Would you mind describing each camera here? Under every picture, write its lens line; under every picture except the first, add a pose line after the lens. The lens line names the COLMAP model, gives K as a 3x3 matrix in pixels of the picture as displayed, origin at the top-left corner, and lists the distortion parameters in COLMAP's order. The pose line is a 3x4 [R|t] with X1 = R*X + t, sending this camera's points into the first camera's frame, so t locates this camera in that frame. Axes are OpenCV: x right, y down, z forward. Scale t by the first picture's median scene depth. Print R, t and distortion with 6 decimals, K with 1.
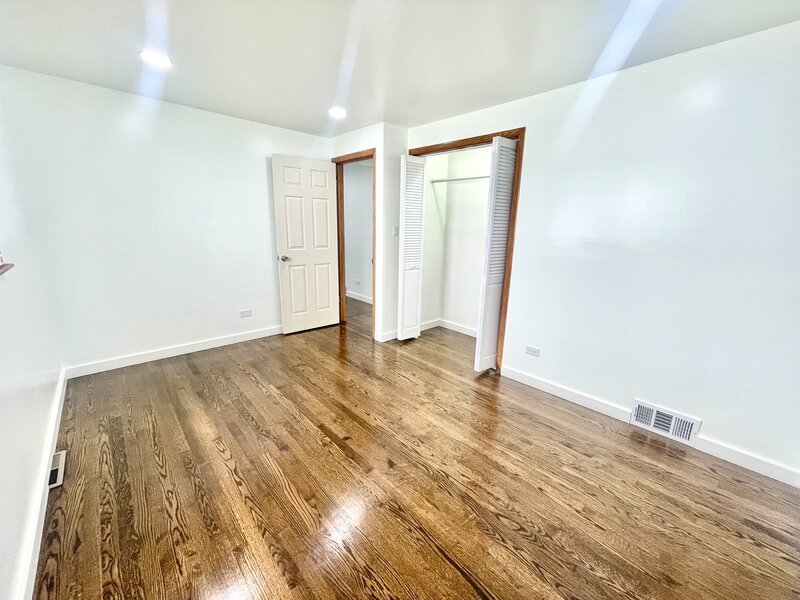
lens RADIAL K [[319.2, 0, 400.0], [0, 319.2, 300.0], [0, 0, 1]] dist [0.001311, 0.000367]
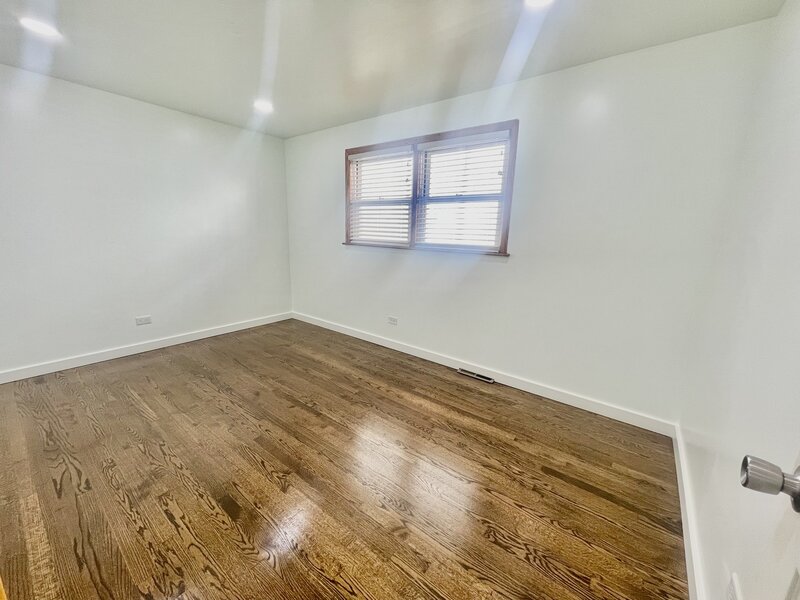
lens RADIAL K [[323.1, 0, 400.0], [0, 323.1, 300.0], [0, 0, 1]] dist [-0.001432, 0.000180]
pose [[-0.986252, -0.014708, -0.164590, -0.351808], [-0.085220, 0.898631, 0.430349, -0.429292], [0.141576, 0.438459, -0.887530, 1.918394]]
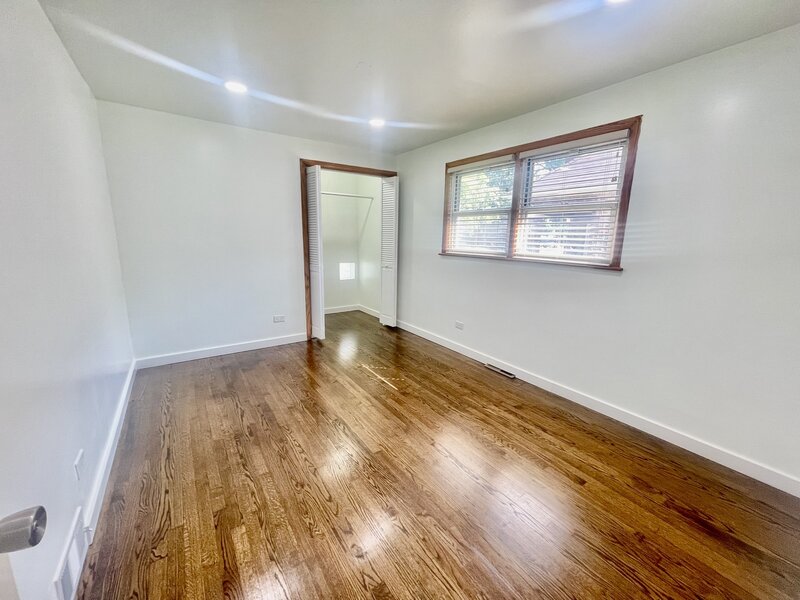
lens RADIAL K [[332.4, 0, 400.0], [0, 332.4, 300.0], [0, 0, 1]] dist [0.000454, 0.000145]
pose [[-0.986354, -0.078218, 0.144870, -0.648349], [-0.011945, 0.911616, 0.410870, -0.511866], [-0.164203, 0.403533, -0.900110, 2.233747]]
